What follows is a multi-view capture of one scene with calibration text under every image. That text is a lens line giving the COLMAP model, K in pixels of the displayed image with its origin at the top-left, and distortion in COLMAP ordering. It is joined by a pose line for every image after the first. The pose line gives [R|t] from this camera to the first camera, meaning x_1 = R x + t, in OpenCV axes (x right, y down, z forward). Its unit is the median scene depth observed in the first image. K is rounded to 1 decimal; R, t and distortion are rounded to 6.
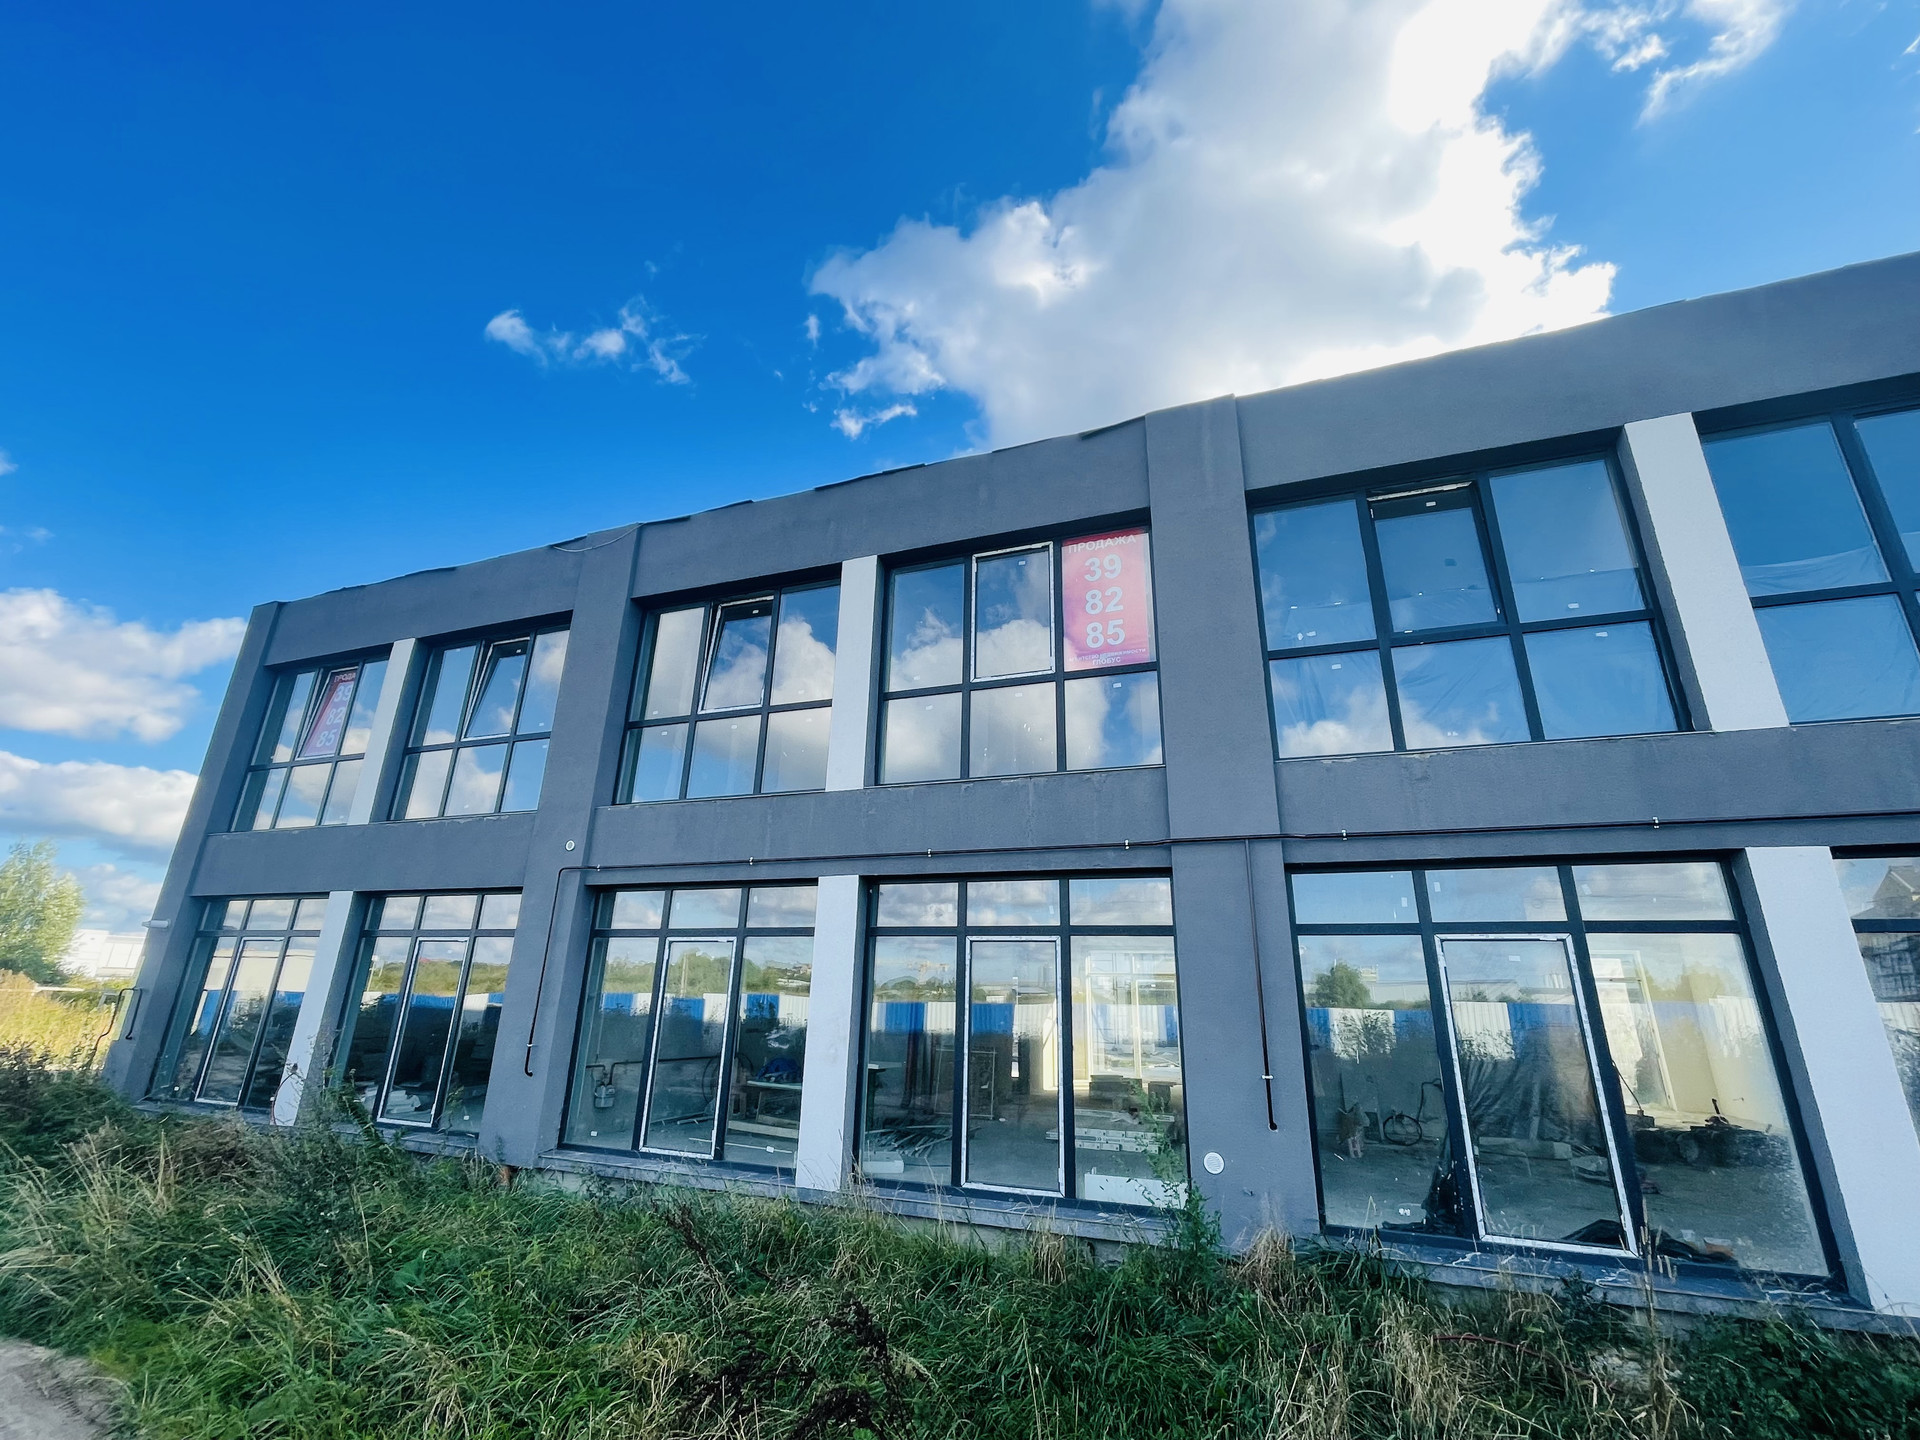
lens RADIAL K [[778.3, 0, 957.7], [0, 778.3, 745.5], [0, 0, 1]] dist [-0.013286, -0.000050]
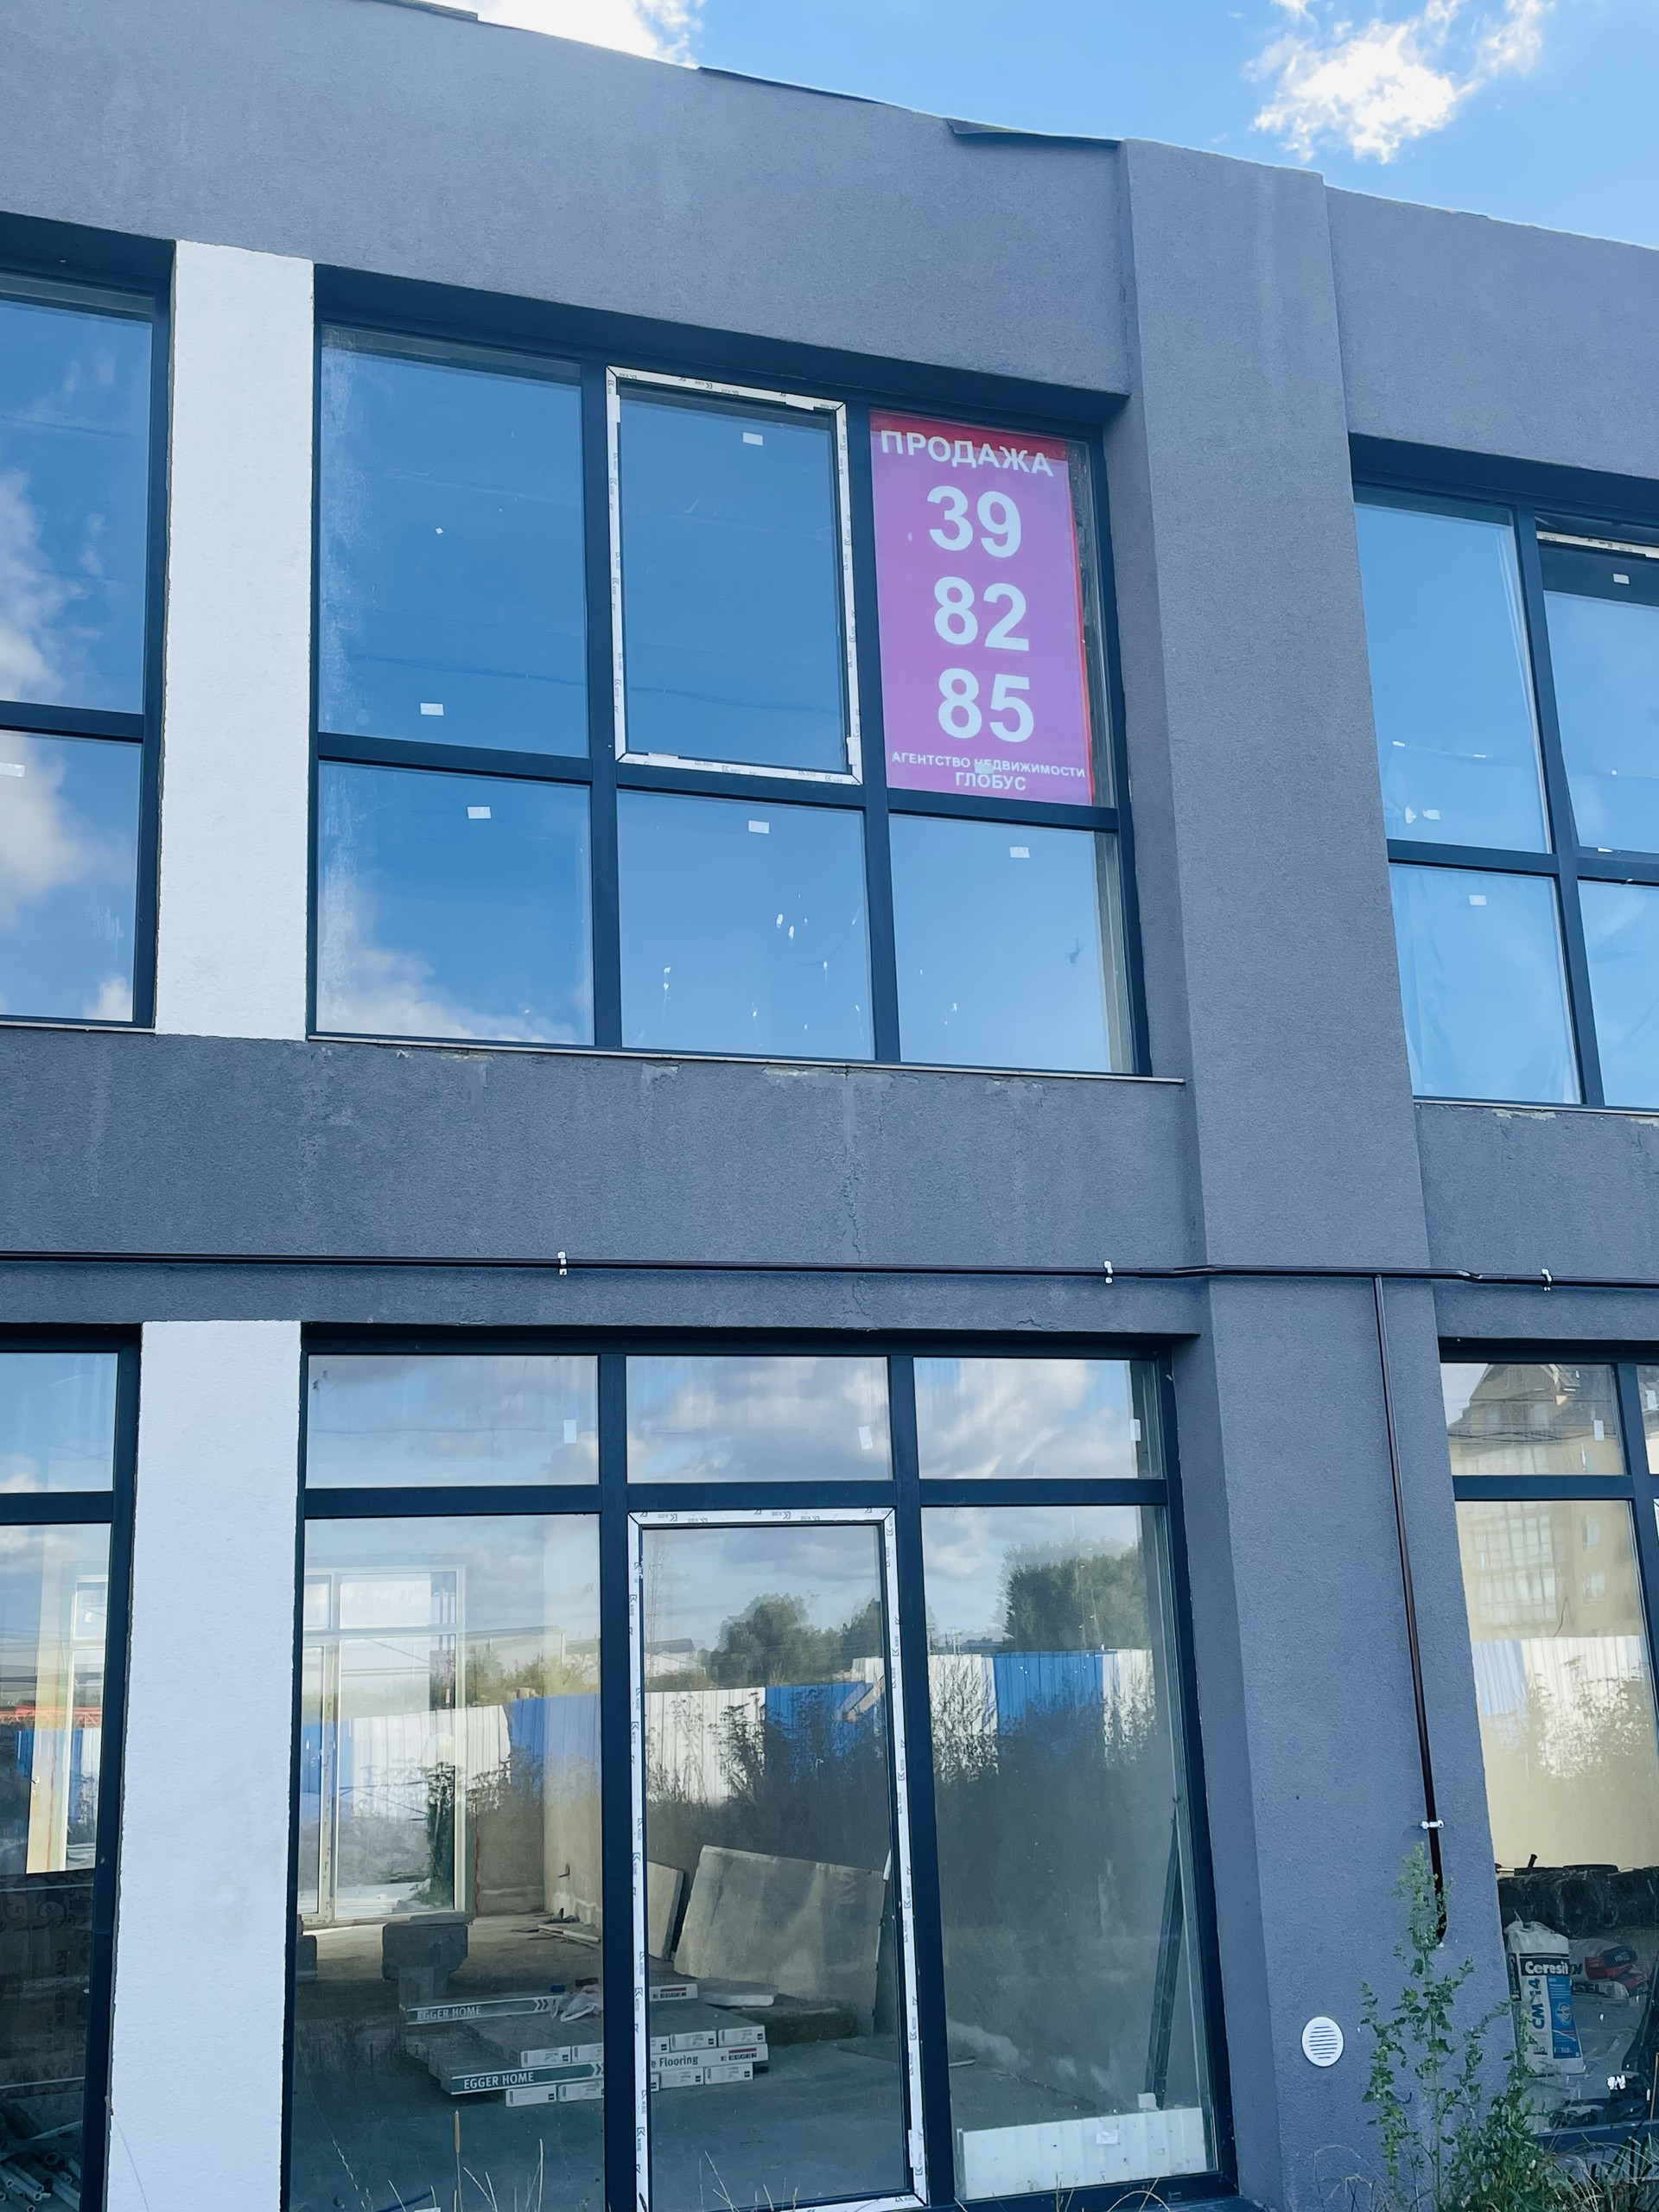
lens RADIAL K [[2262.3, 0, 829.5], [0, 2262.3, 1106.0], [0, 0, 1]] dist [0.074384, -0.014419]
pose [[0.771777, 0.098567, 0.628207, -0.528972], [-0.134298, 0.990895, 0.009518, 0.045756], [-0.621550, -0.091713, 0.777988, 0.183080]]
